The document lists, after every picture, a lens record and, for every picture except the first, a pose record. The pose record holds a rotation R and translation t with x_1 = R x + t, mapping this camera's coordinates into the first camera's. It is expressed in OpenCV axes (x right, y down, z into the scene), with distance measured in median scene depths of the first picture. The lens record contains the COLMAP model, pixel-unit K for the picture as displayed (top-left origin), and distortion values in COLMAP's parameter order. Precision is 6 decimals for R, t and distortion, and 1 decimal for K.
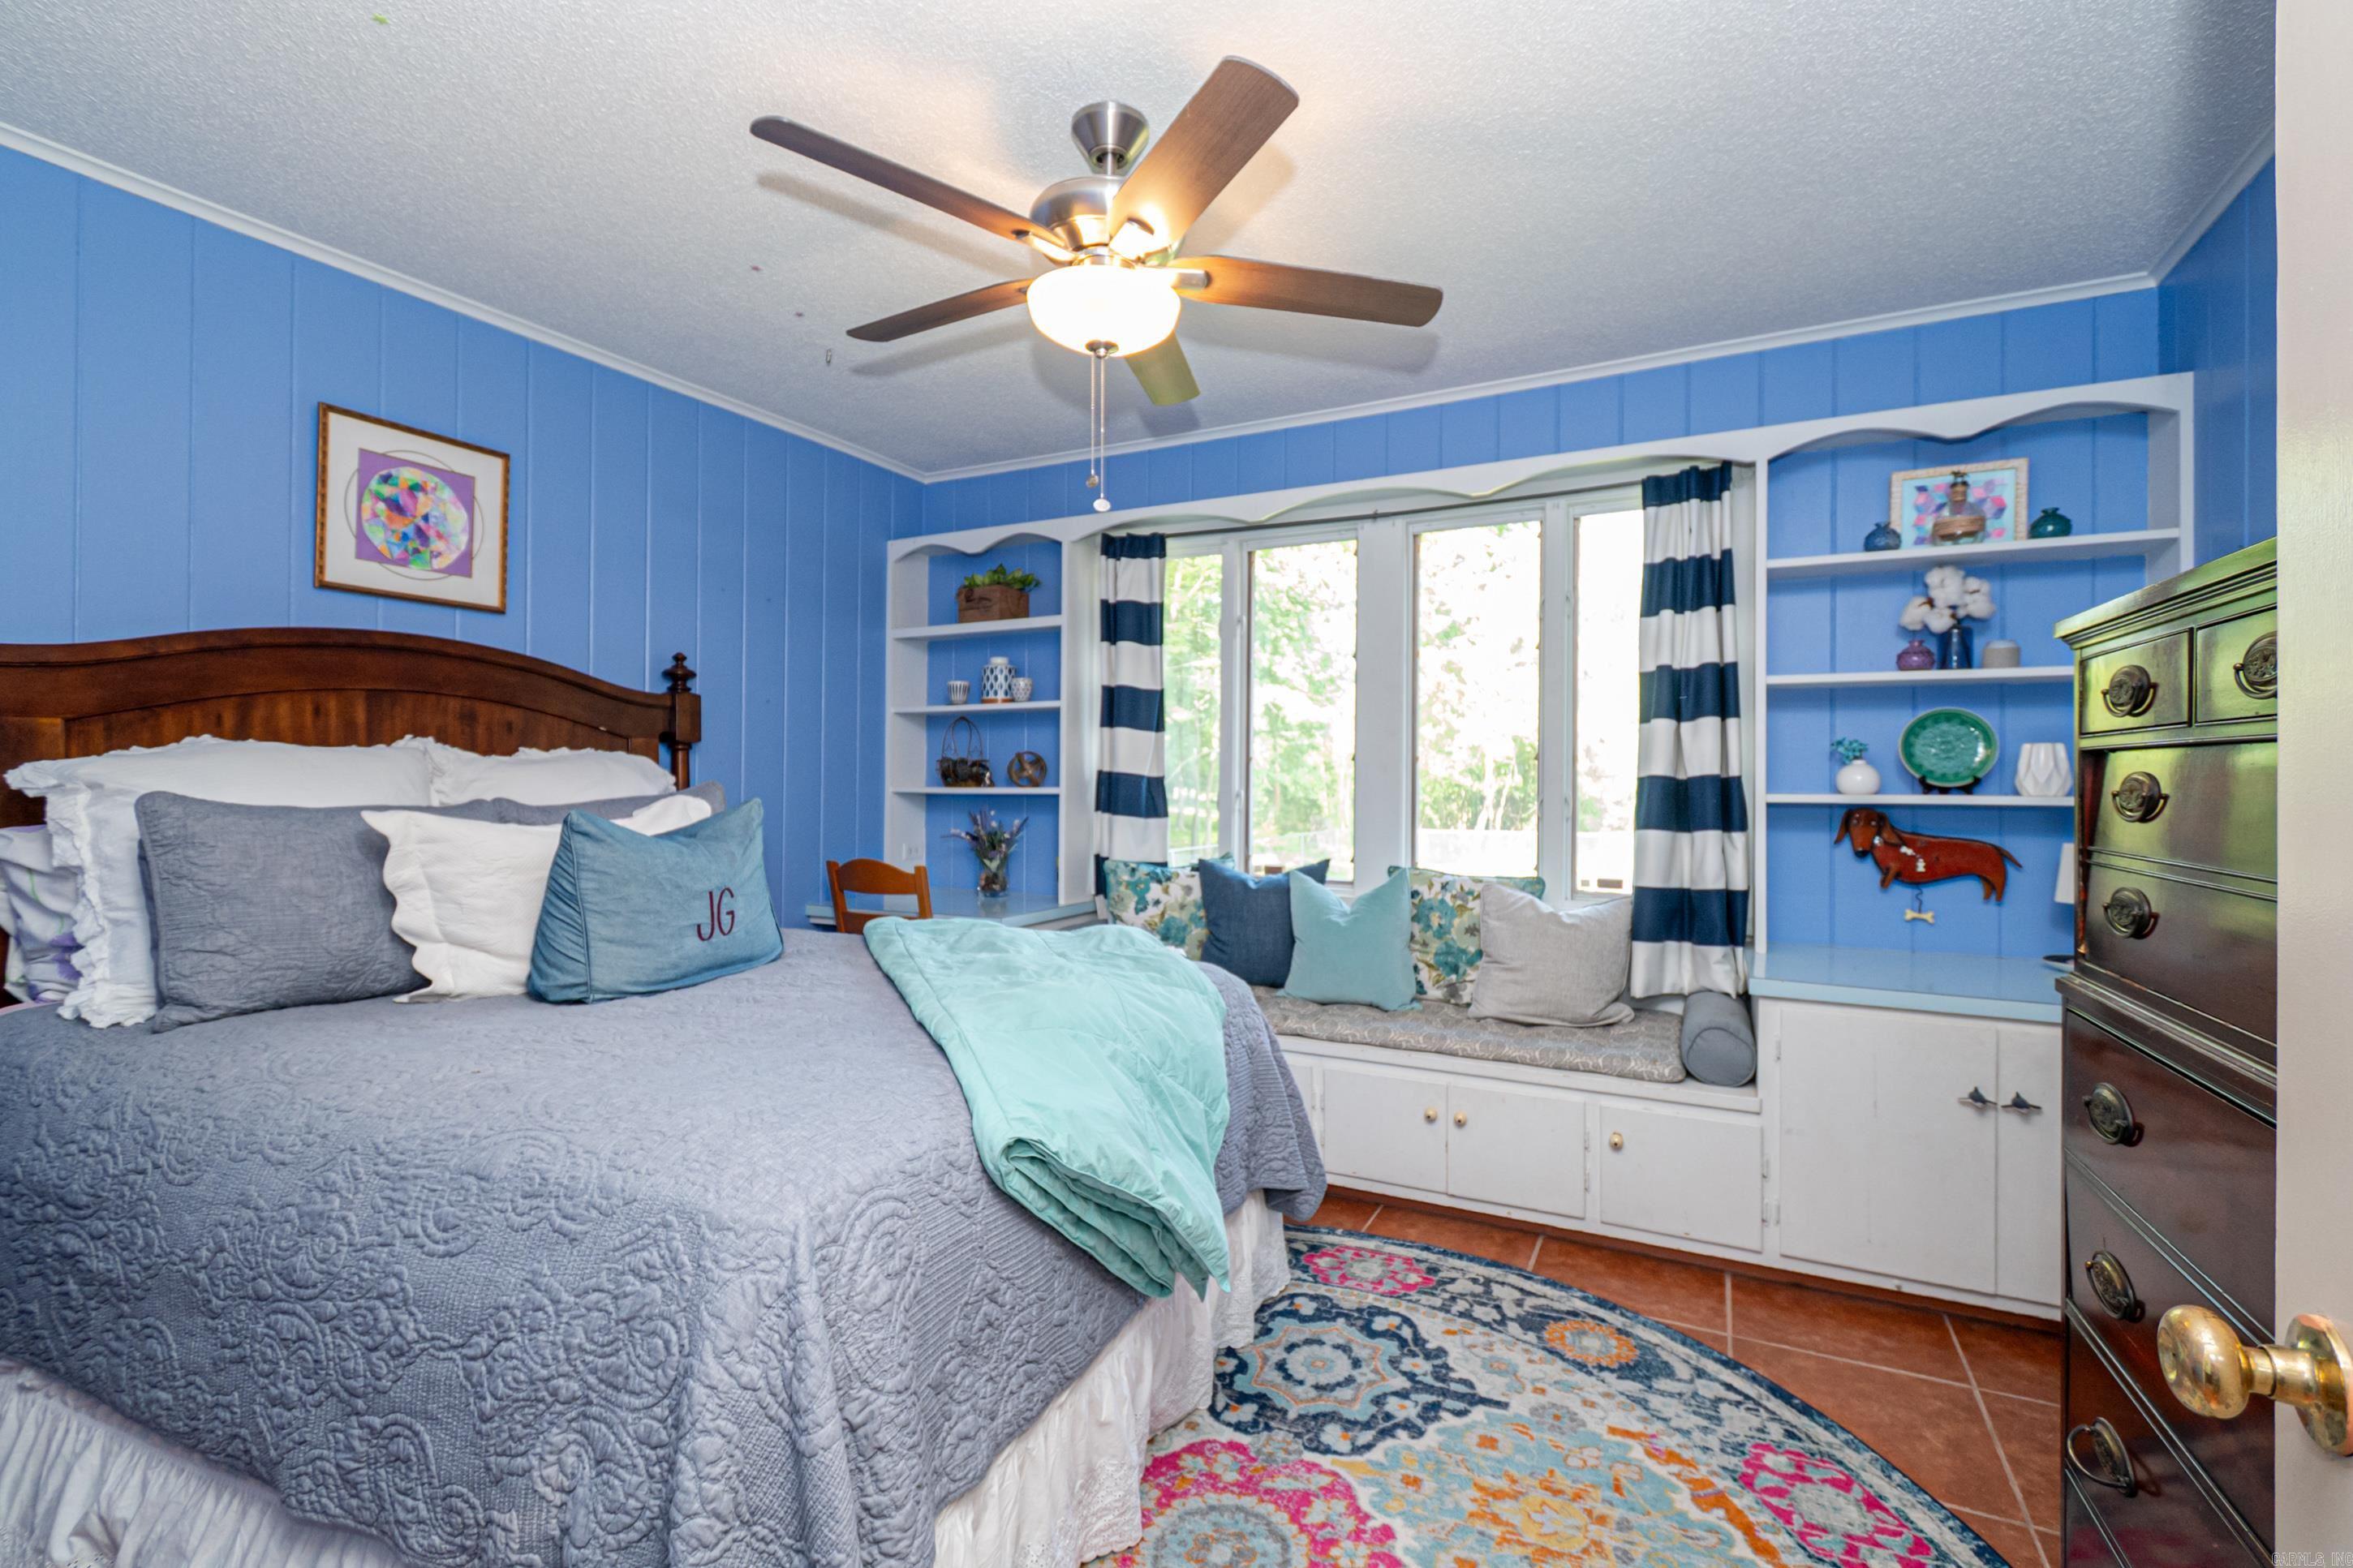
lens RADIAL K [[1048.4, 0, 1179.5], [0, 1048.4, 779.2], [0, 0, 1]] dist [0.004271, -0.000788]
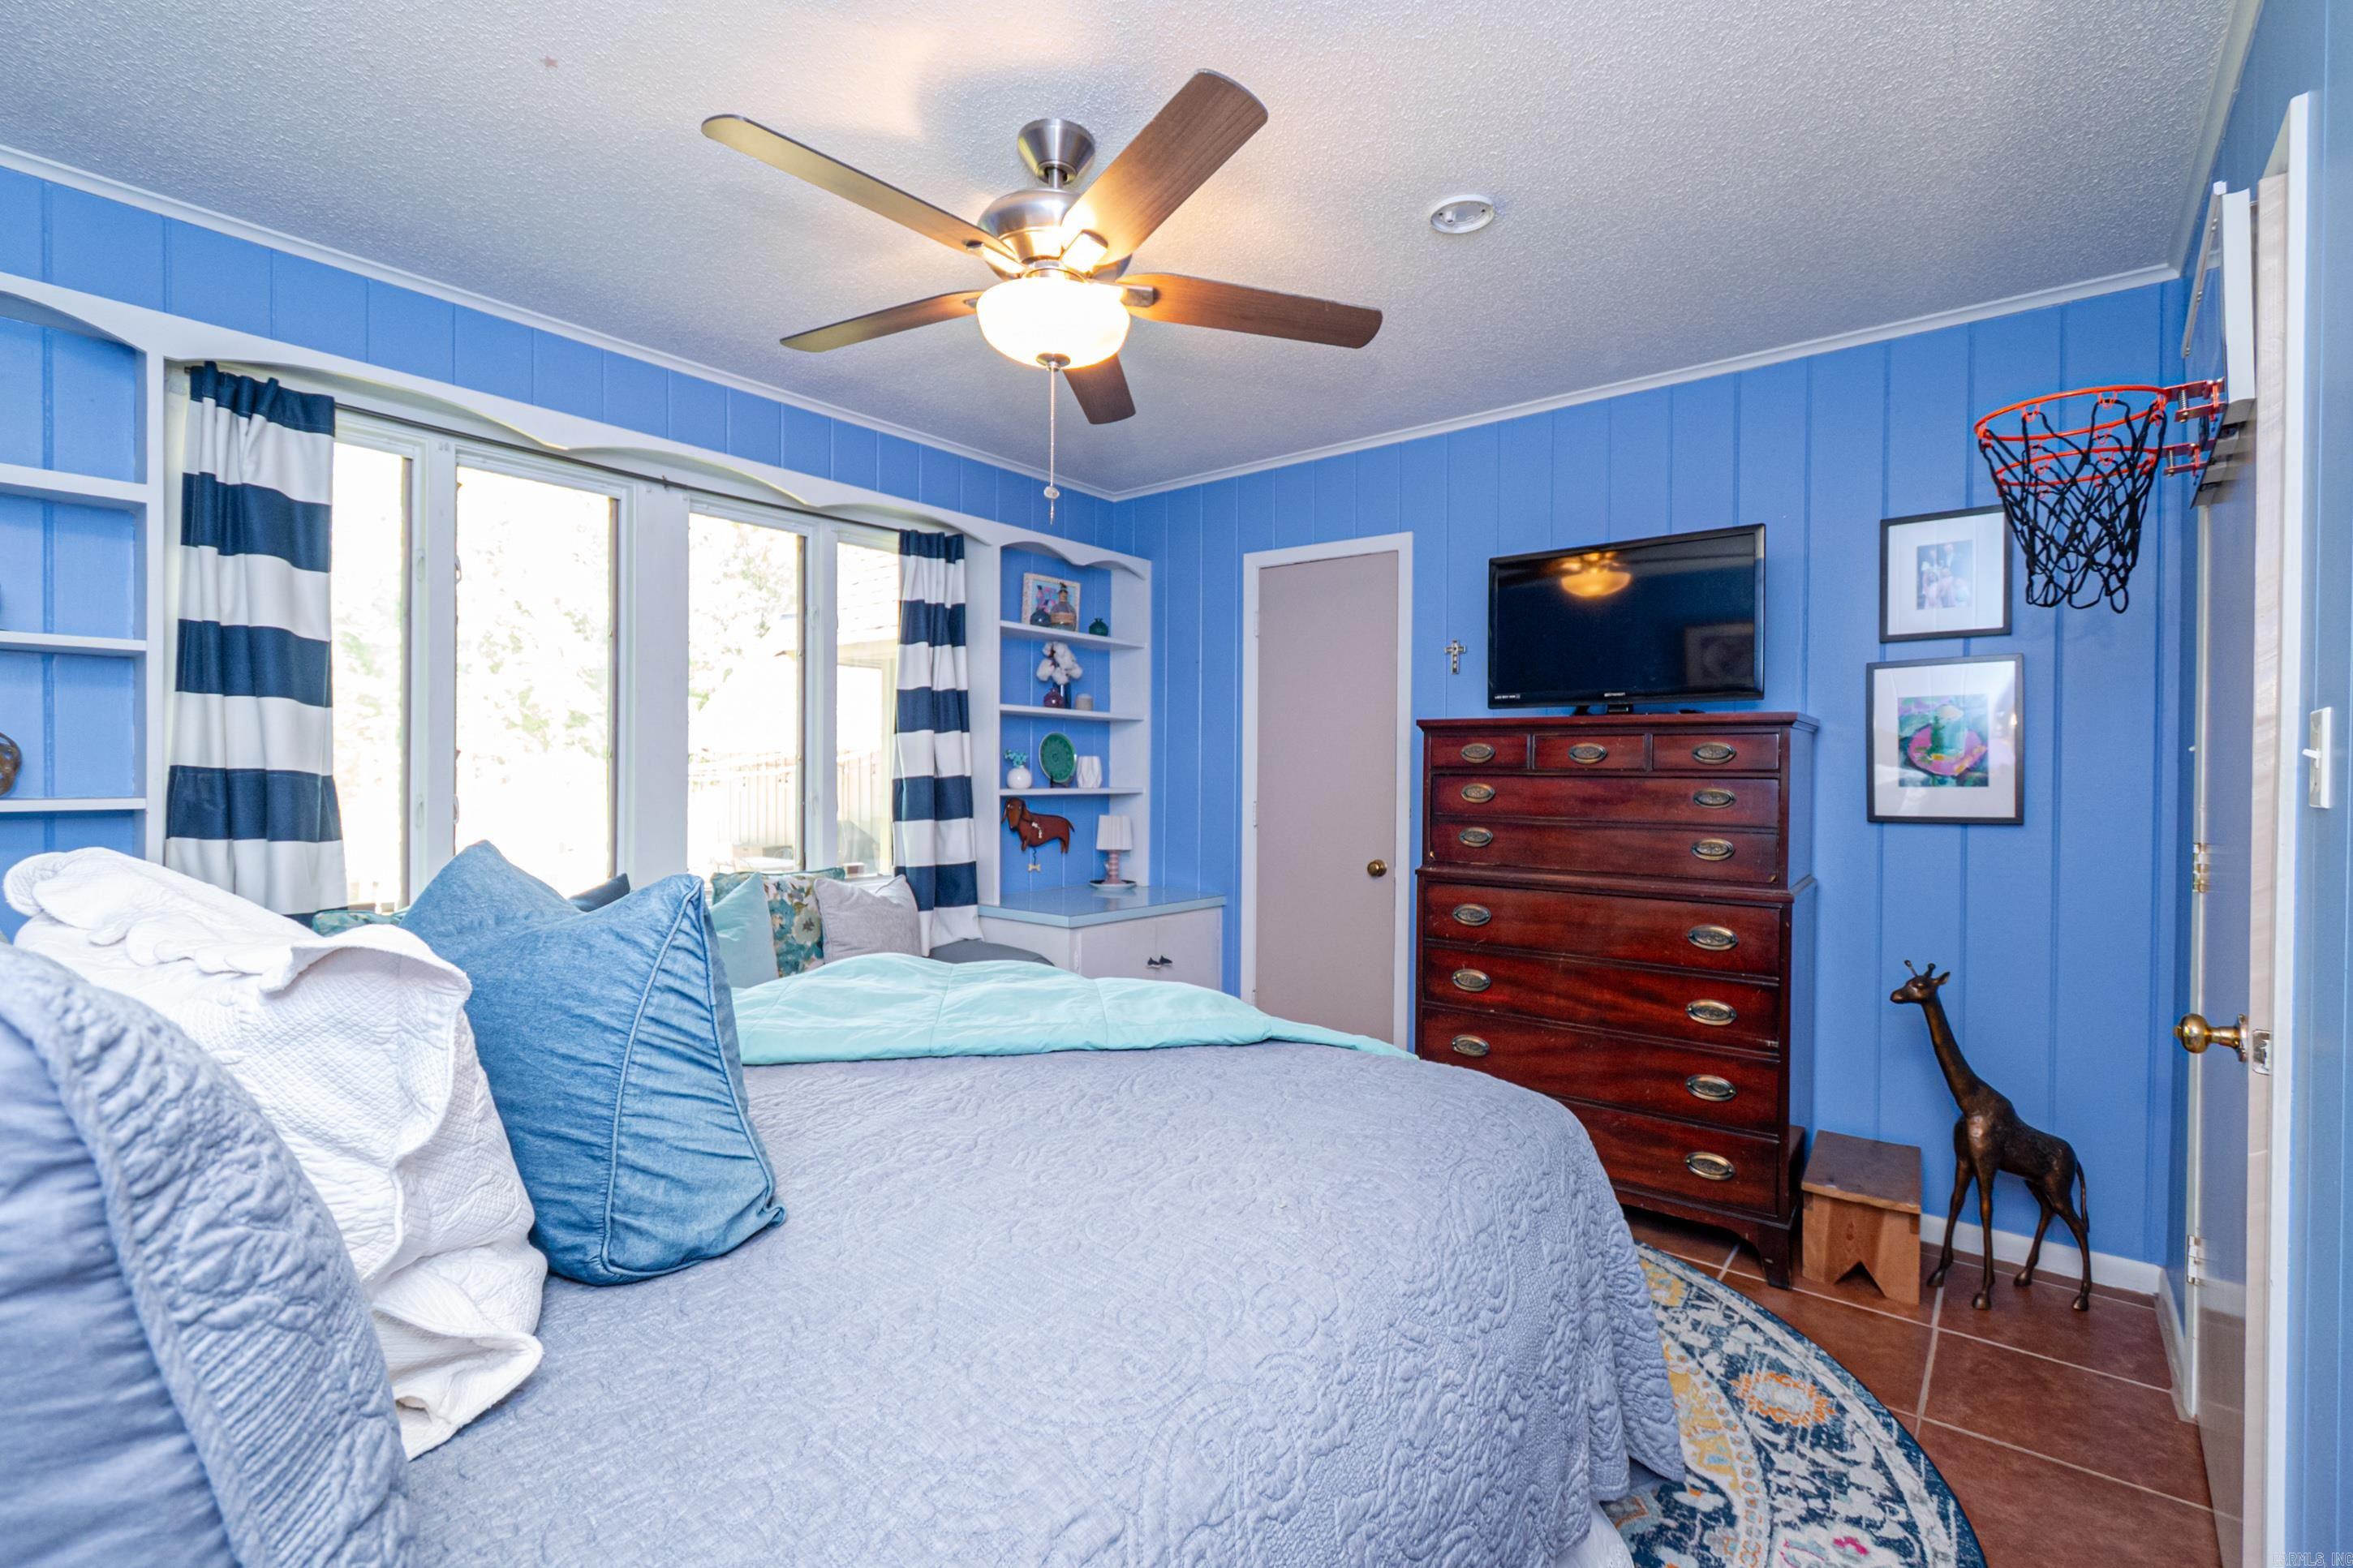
lens RADIAL K [[1048.4, 0, 1180.1], [0, 1048.4, 782.1], [0, 0, 1]] dist [0.004271, -0.000788]
pose [[0.216606, -0.010776, 0.976200, -0.660269], [-0.010735, 0.999852, 0.013419, -0.015617], [-0.976200, -0.013386, 0.216459, 0.423219]]
